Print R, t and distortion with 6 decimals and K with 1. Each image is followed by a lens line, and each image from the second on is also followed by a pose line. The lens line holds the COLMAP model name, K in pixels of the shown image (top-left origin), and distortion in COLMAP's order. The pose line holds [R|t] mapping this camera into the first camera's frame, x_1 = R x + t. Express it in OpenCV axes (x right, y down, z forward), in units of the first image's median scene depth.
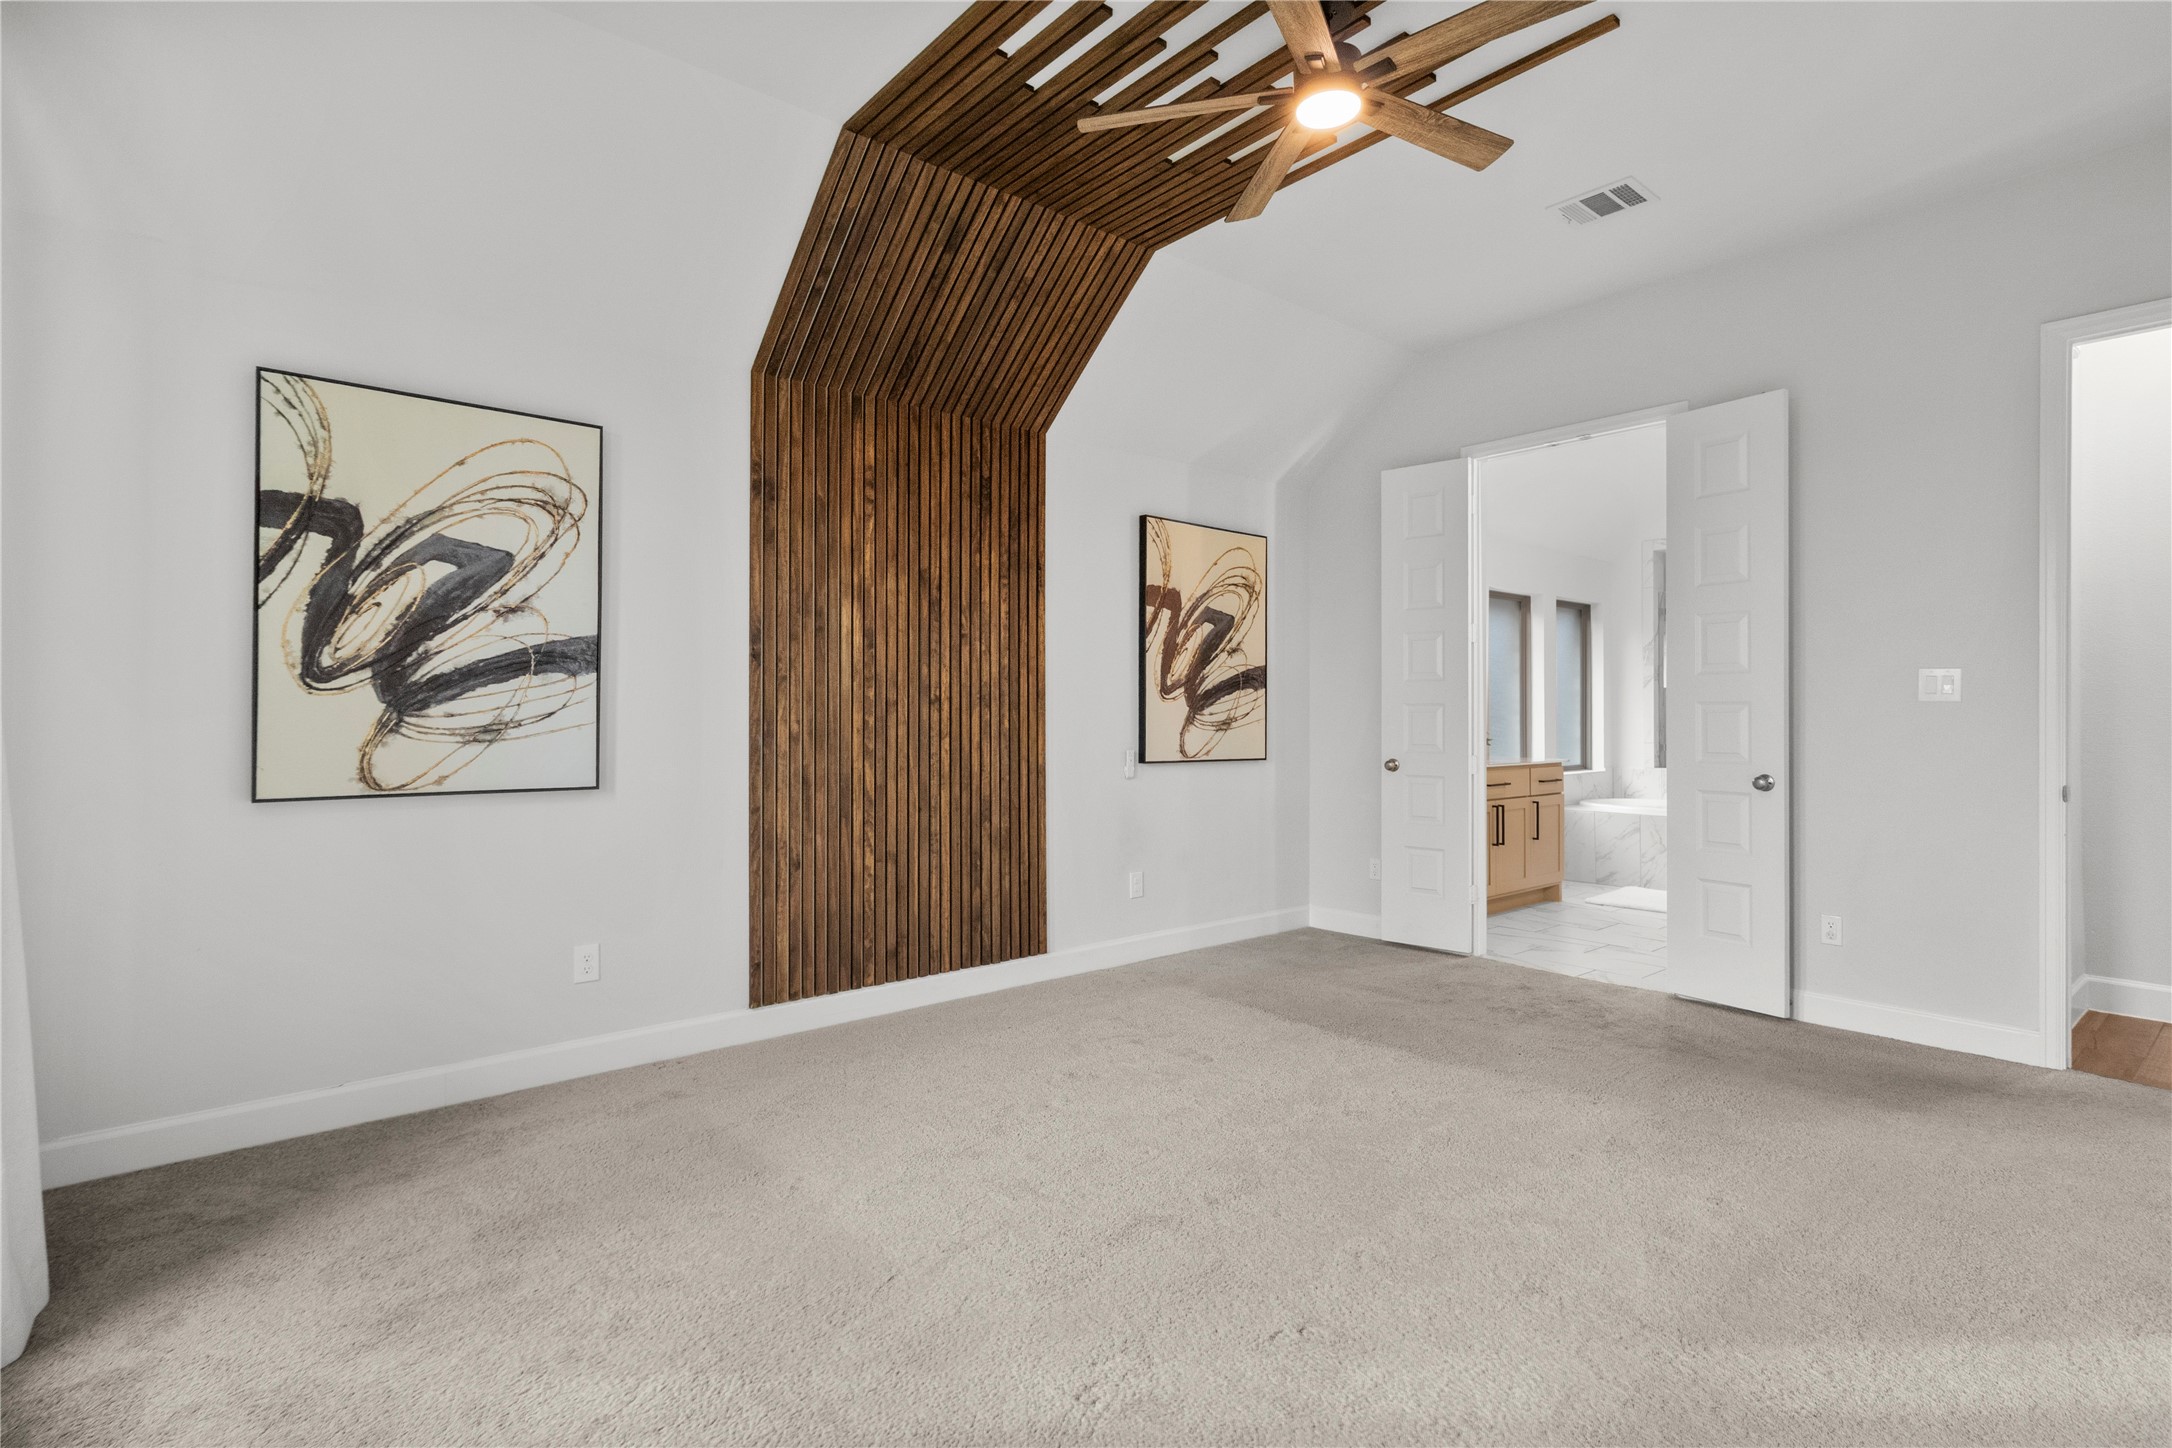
lens RADIAL K [[1012.4, 0, 1092.2], [0, 1012.4, 714.8], [0, 0, 1]] dist [-0.002145, 0.001382]
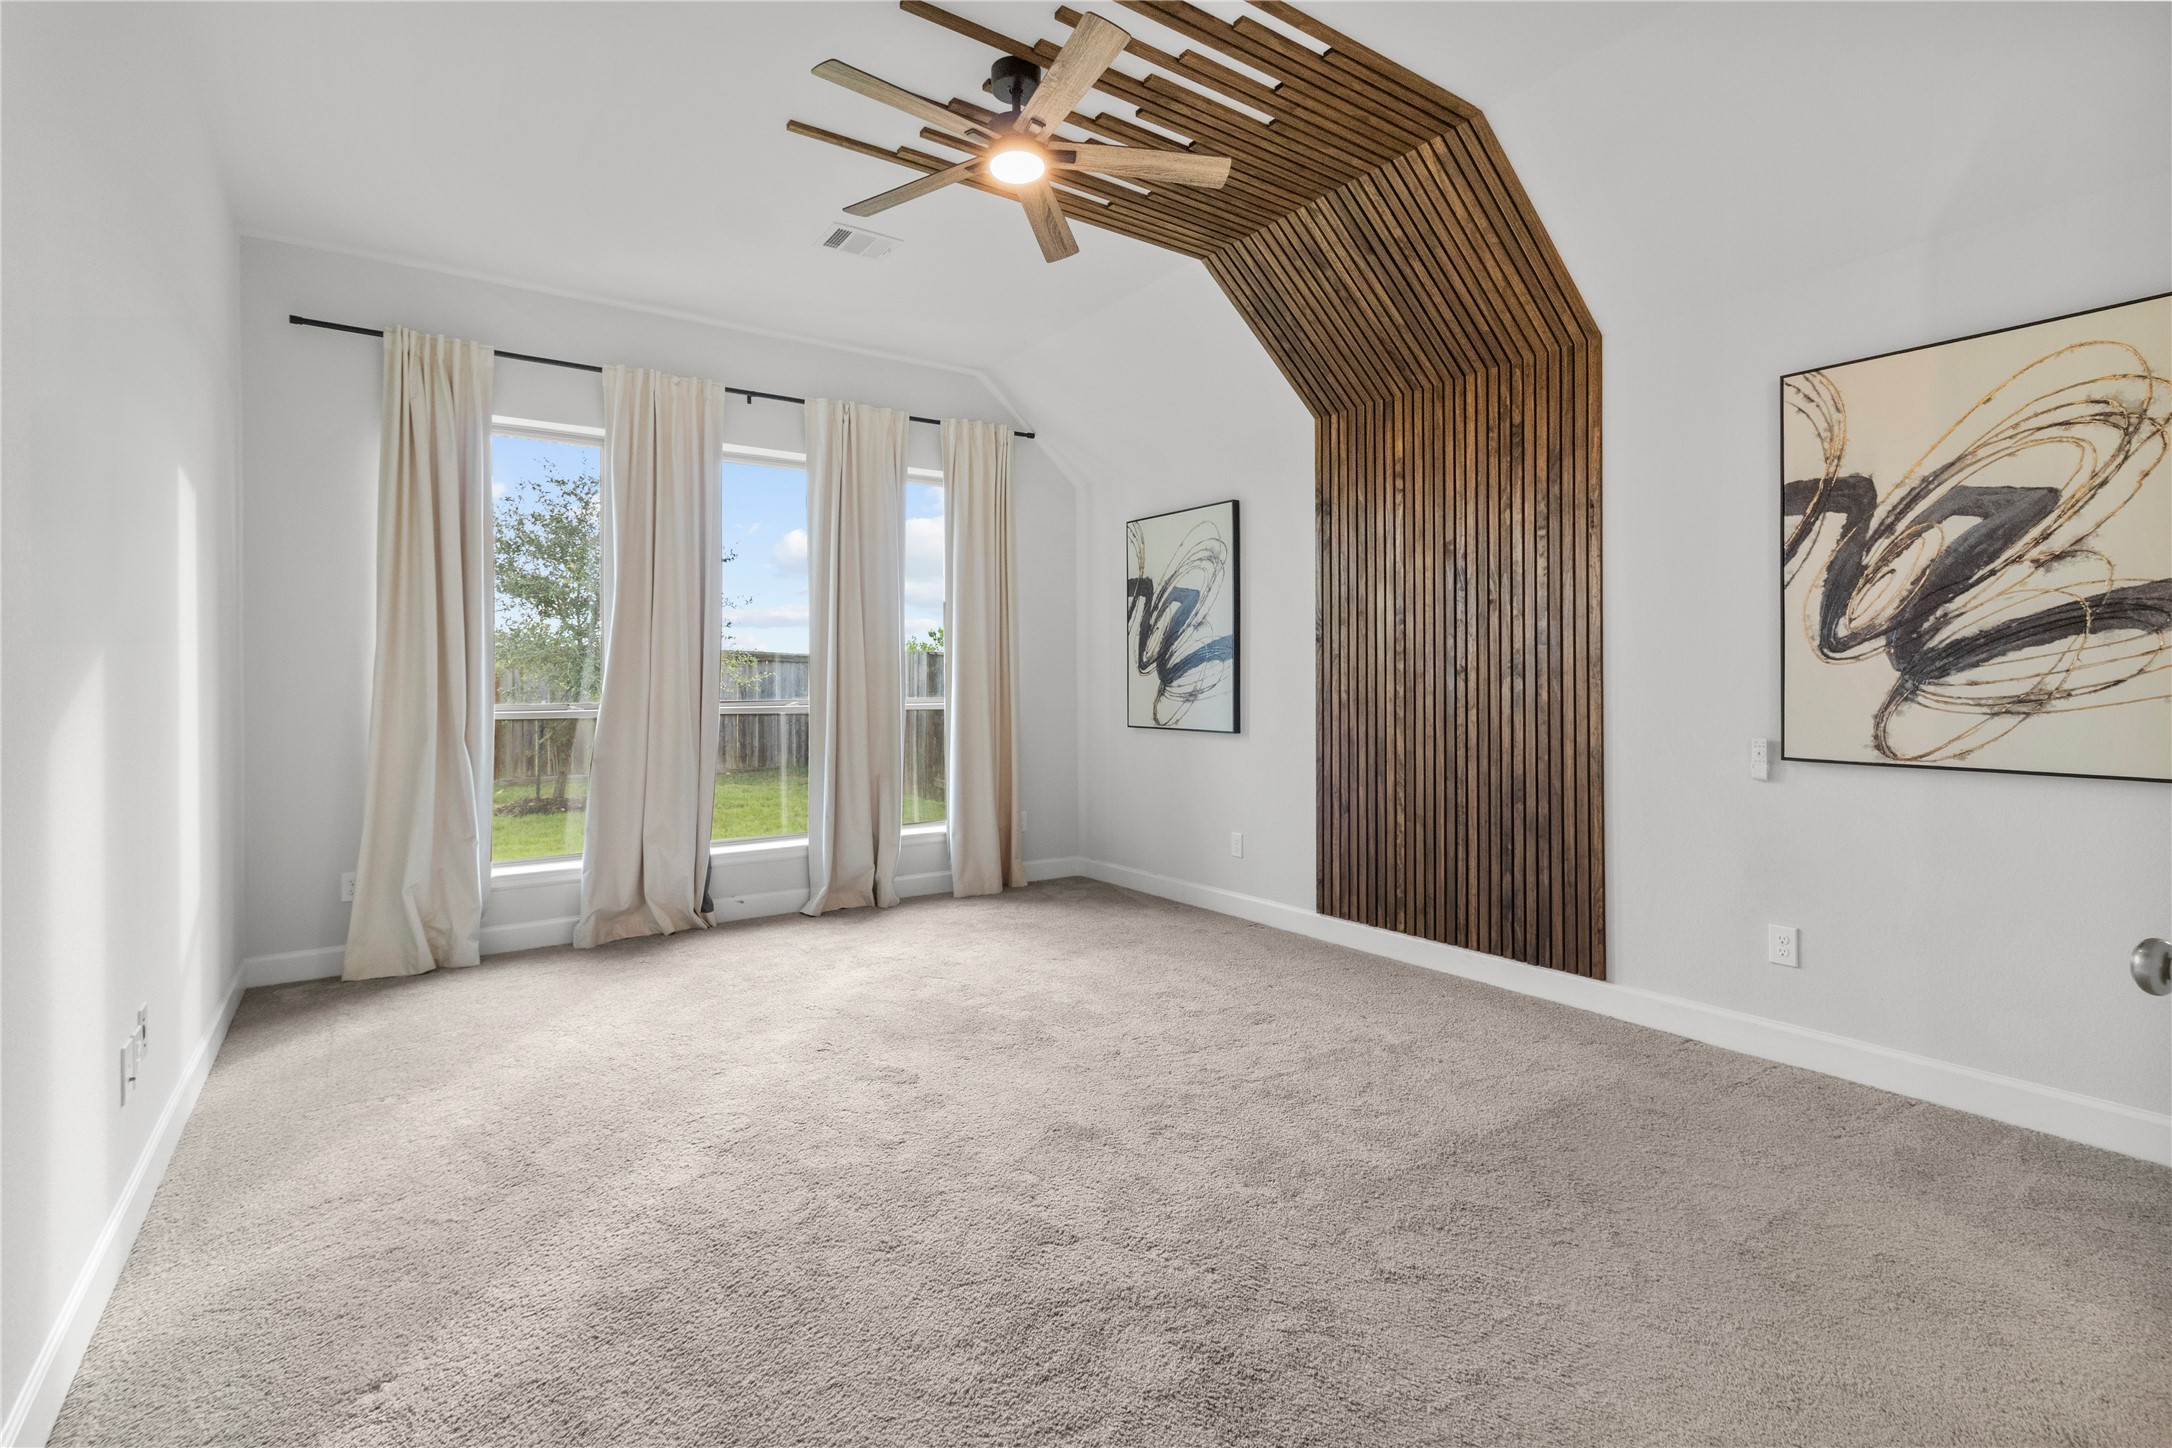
lens RADIAL K [[1012.4, 0, 1079.7], [0, 1012.4, 700.8], [0, 0, 1]] dist [-0.002145, 0.001382]
pose [[-0.072660, 0.015922, -0.997230, 0.815836], [0.003243, 0.999871, 0.015728, -0.001836], [0.997351, -0.002091, -0.072703, 0.665175]]
